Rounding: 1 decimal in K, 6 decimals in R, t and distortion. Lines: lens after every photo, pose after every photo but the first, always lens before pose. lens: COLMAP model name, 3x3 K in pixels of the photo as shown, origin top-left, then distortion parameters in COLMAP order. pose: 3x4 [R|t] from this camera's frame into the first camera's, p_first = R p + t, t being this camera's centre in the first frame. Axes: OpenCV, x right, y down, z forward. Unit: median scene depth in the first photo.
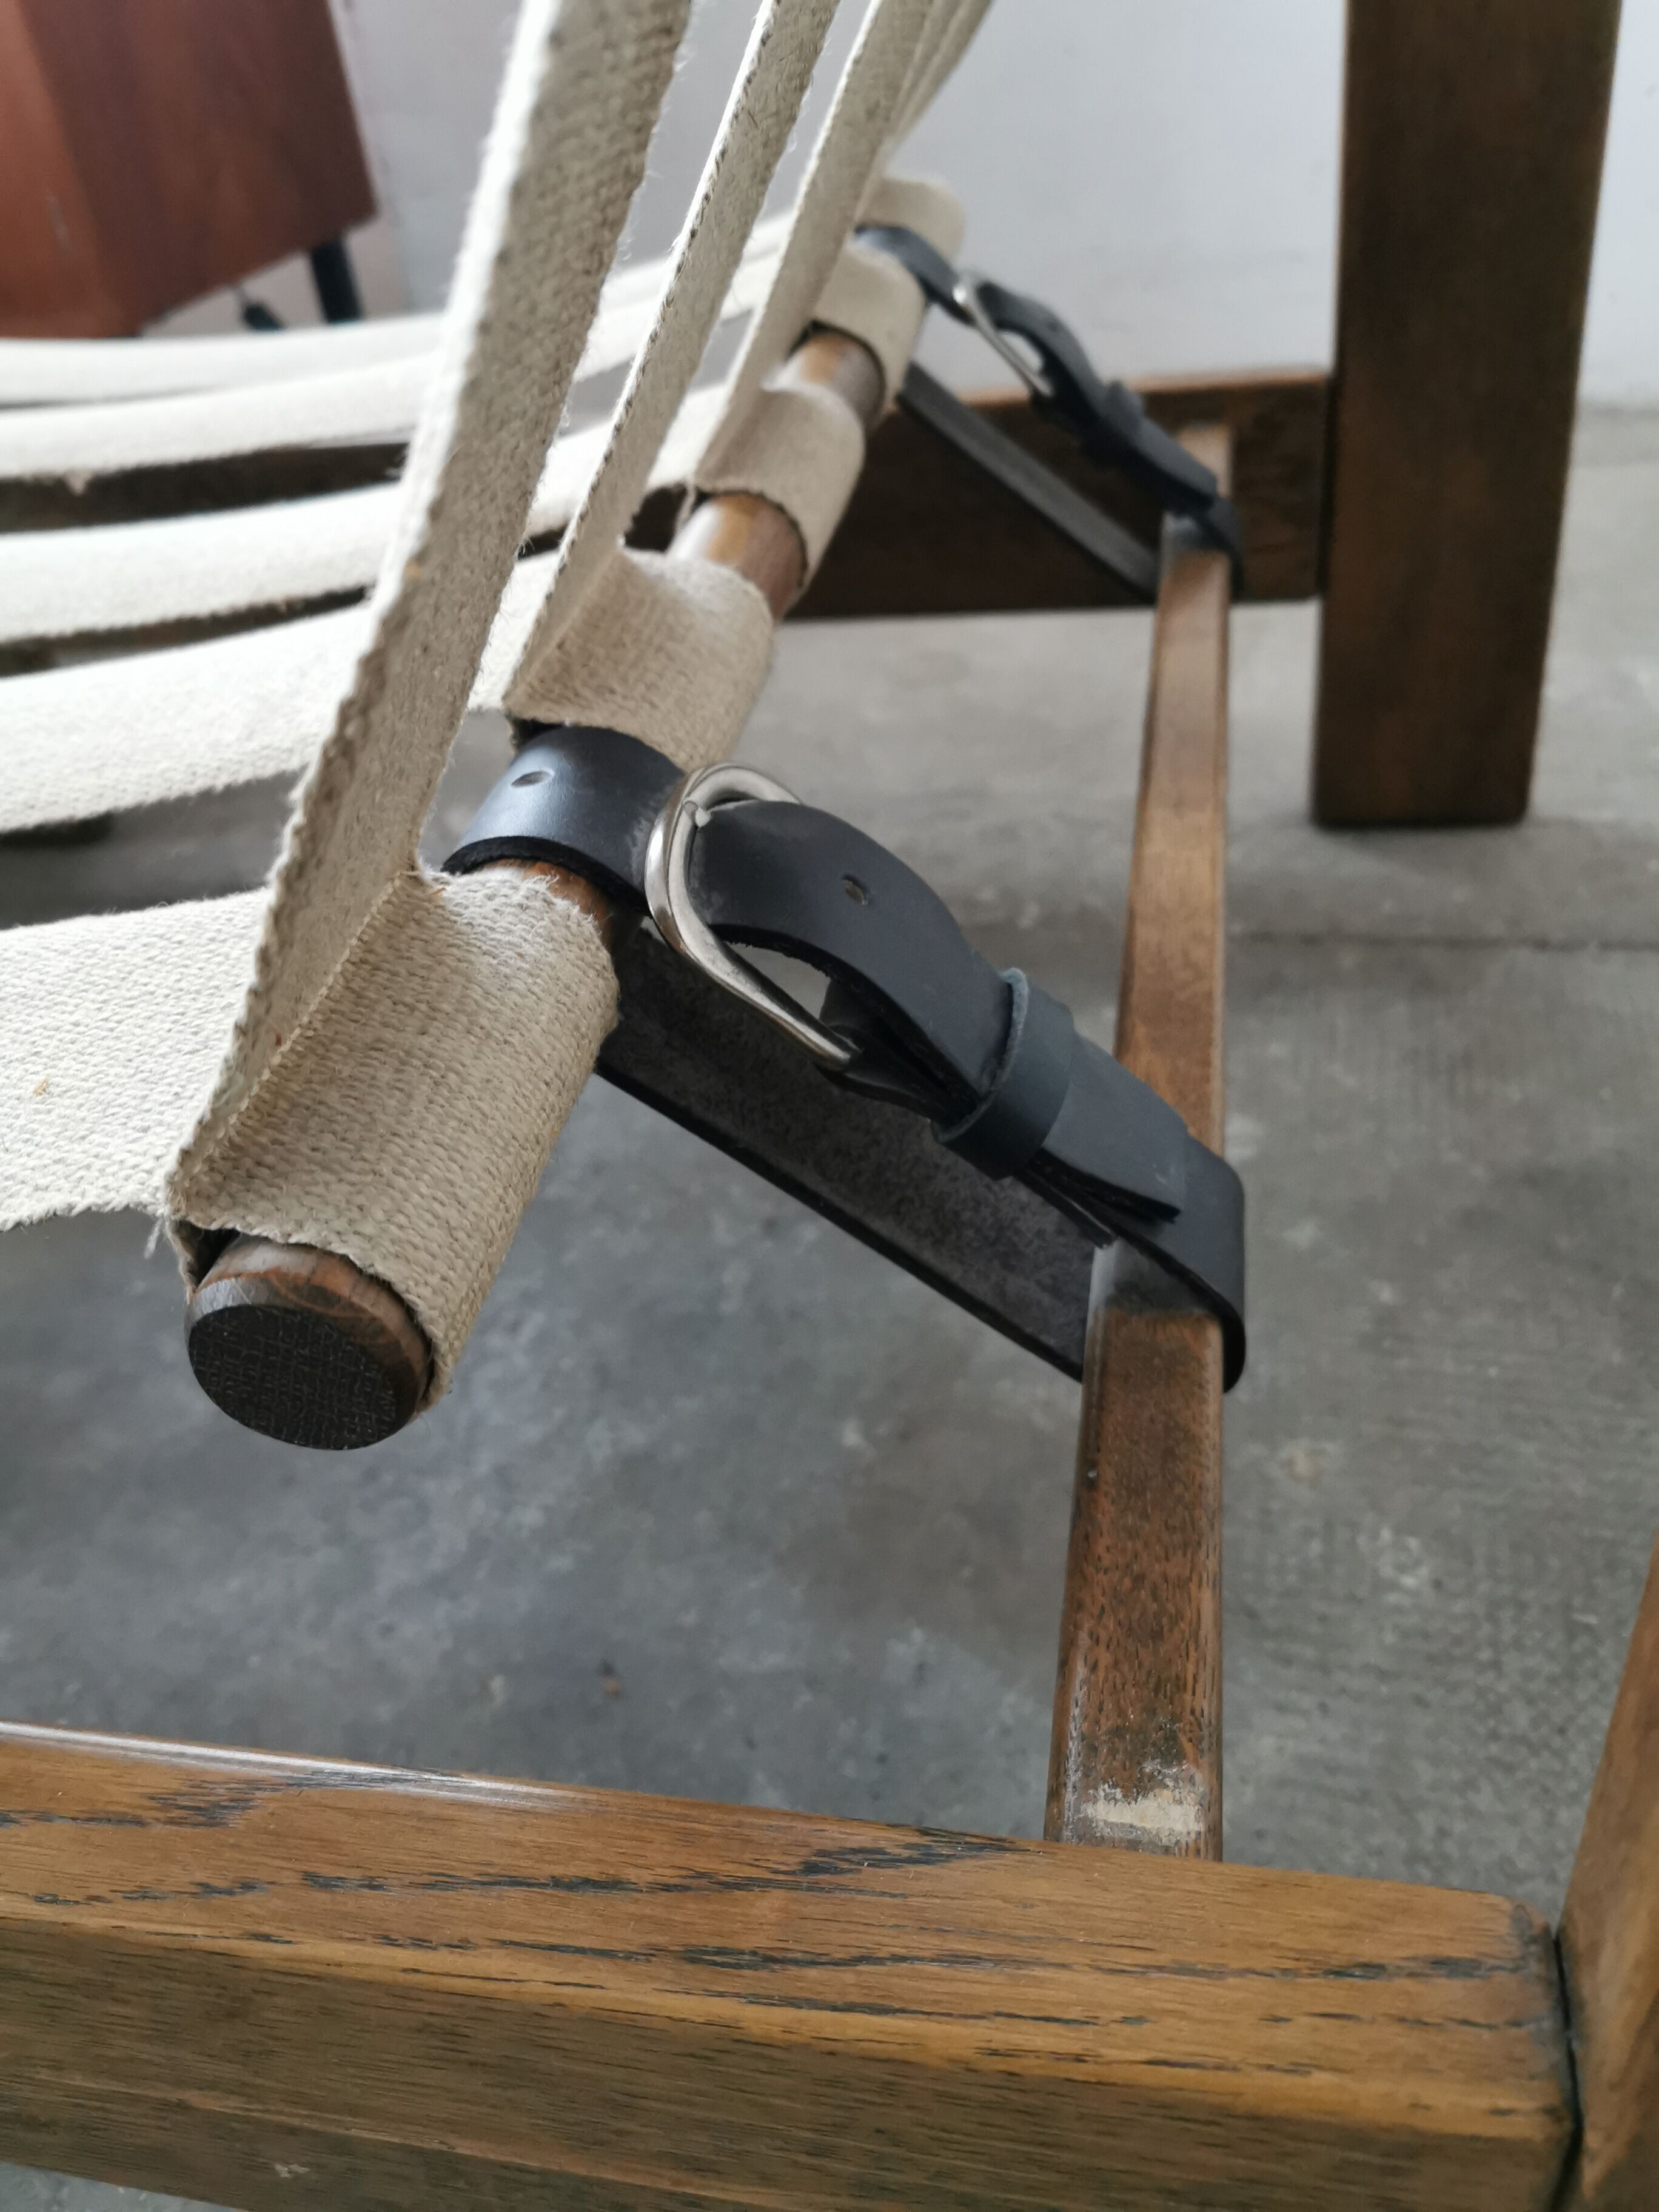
lens RADIAL K [[1712.9, 0, 801.9], [0, 1712.9, 1045.5], [0, 0, 1]] dist [0.059499, -0.086016]
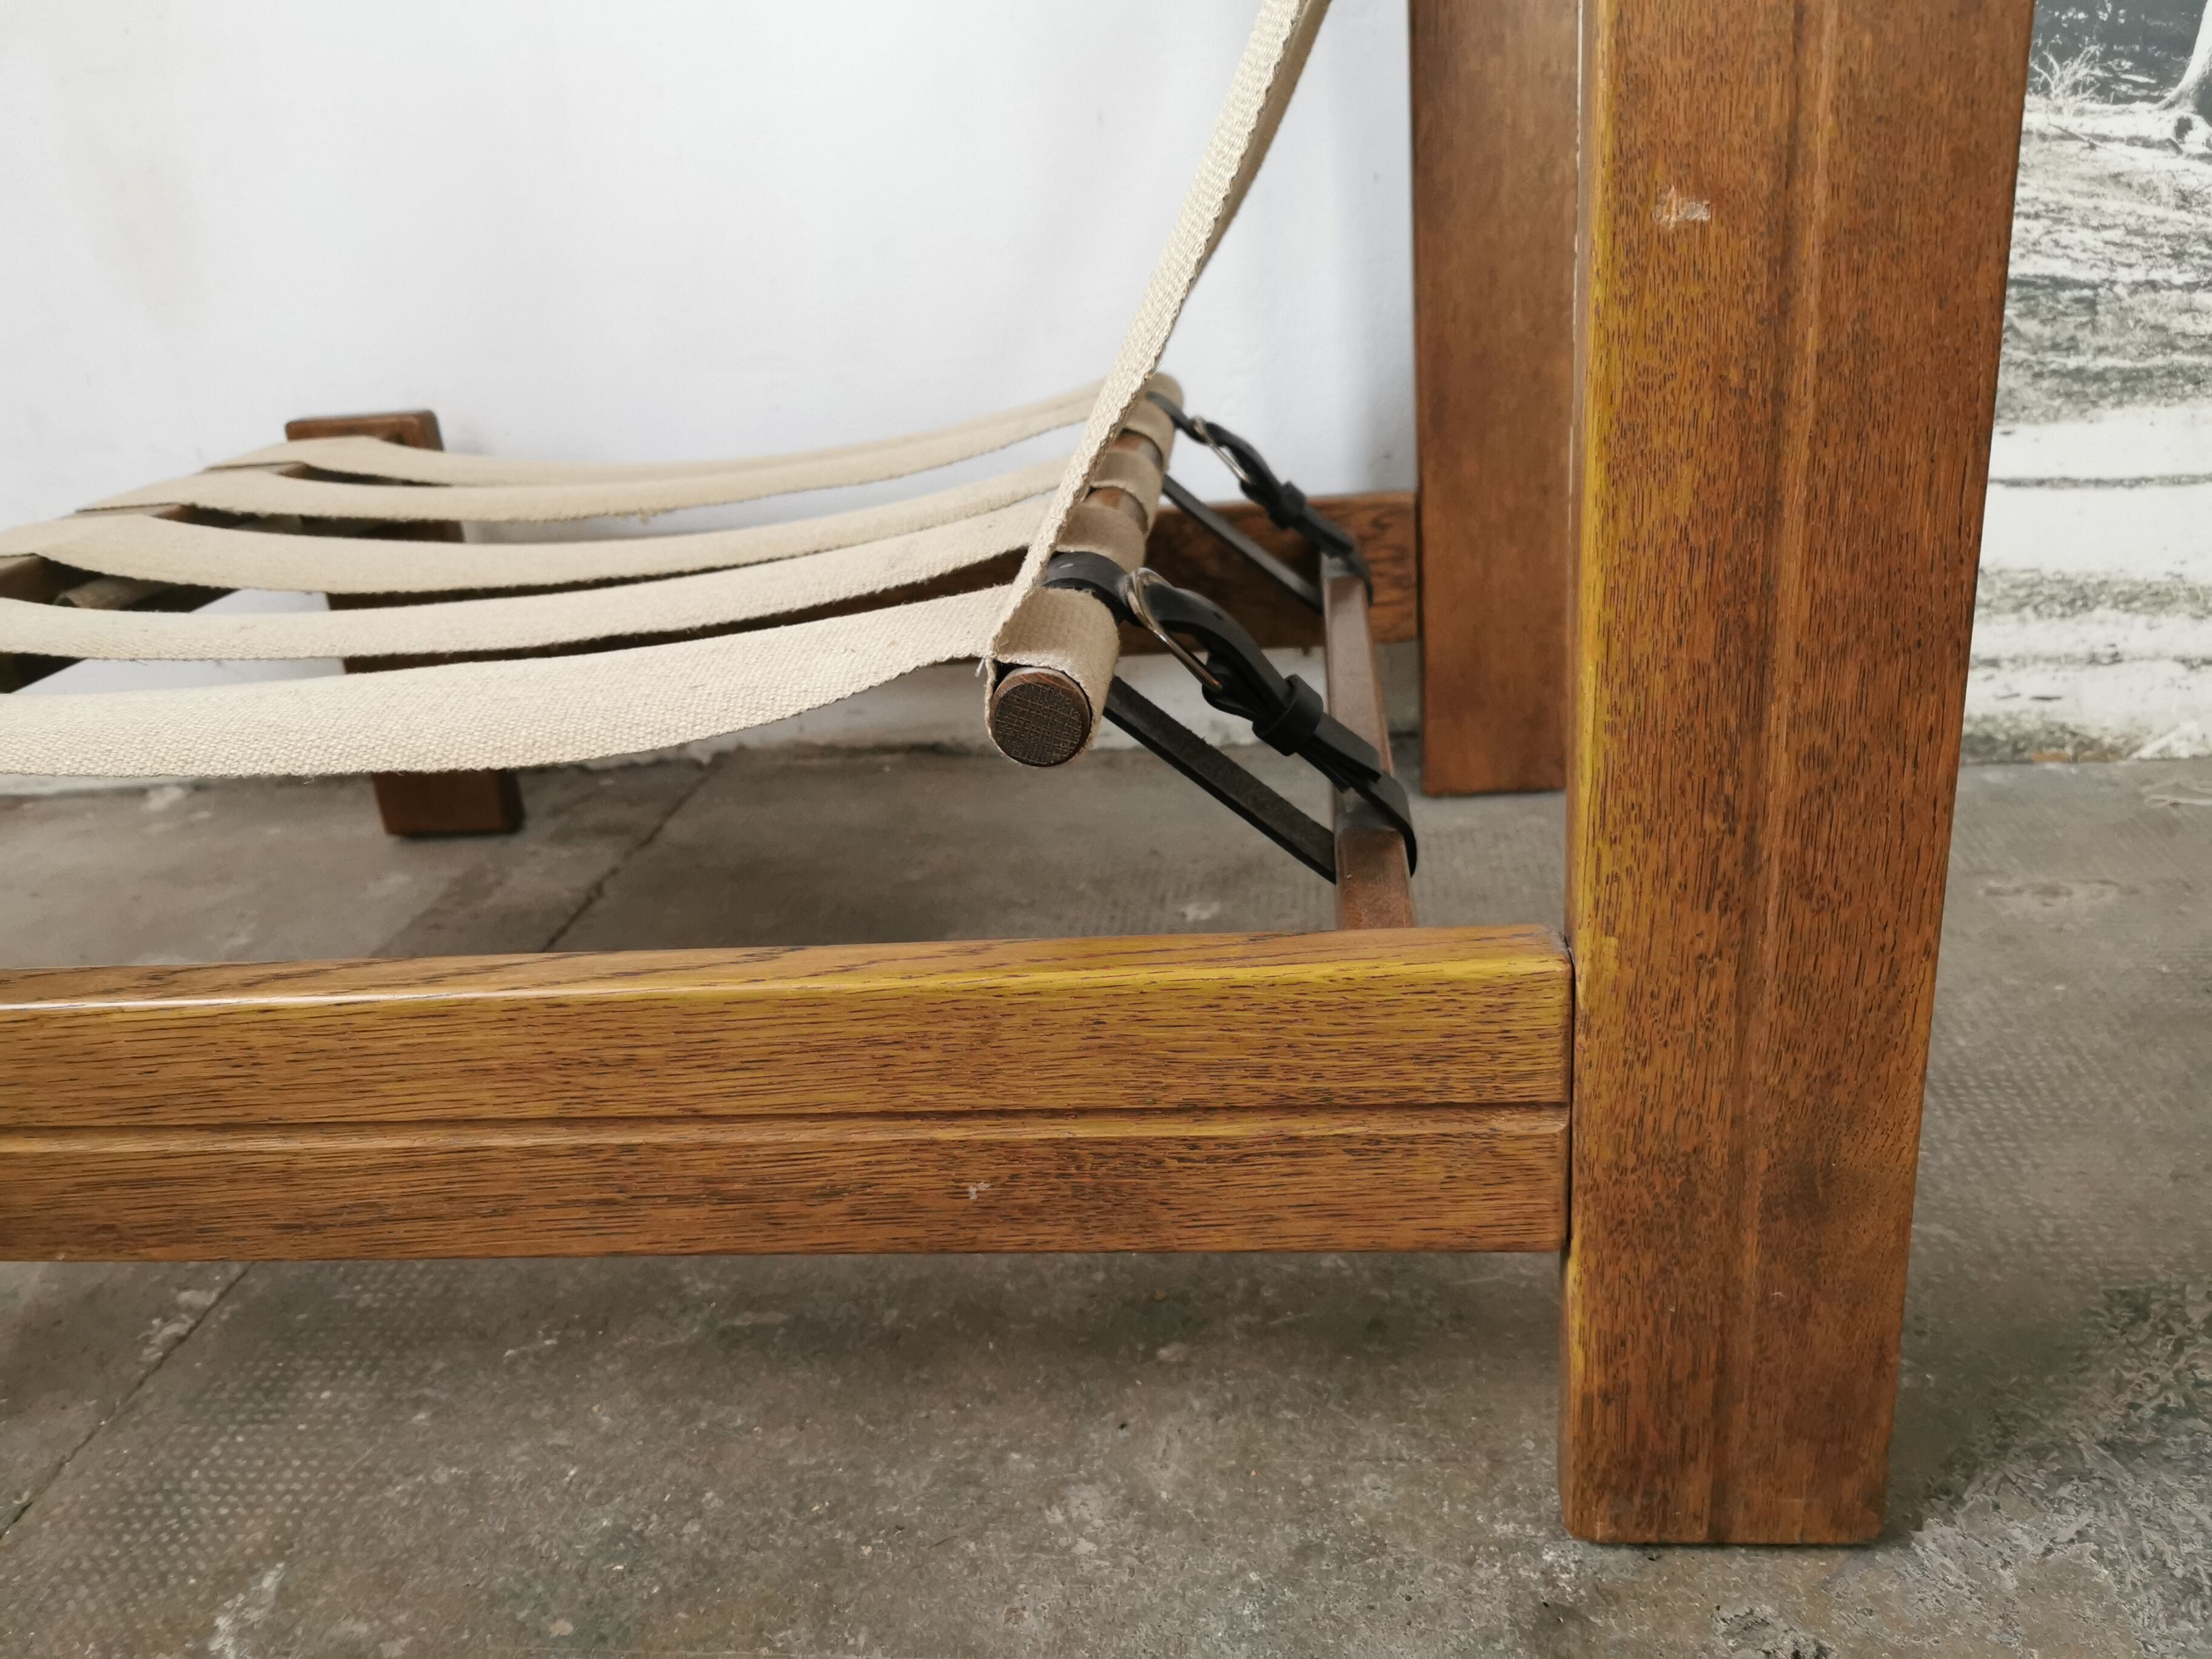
lens RADIAL K [[1712.9, 0, 1091.8], [0, 1712.9, 830.2], [0, 0, 1]] dist [0.059499, -0.086016]
pose [[0.994932, 0.003429, 0.100493, -0.321614], [0.021876, 0.968098, -0.249613, 0.655423], [-0.098143, 0.250547, 0.963117, -0.896027]]
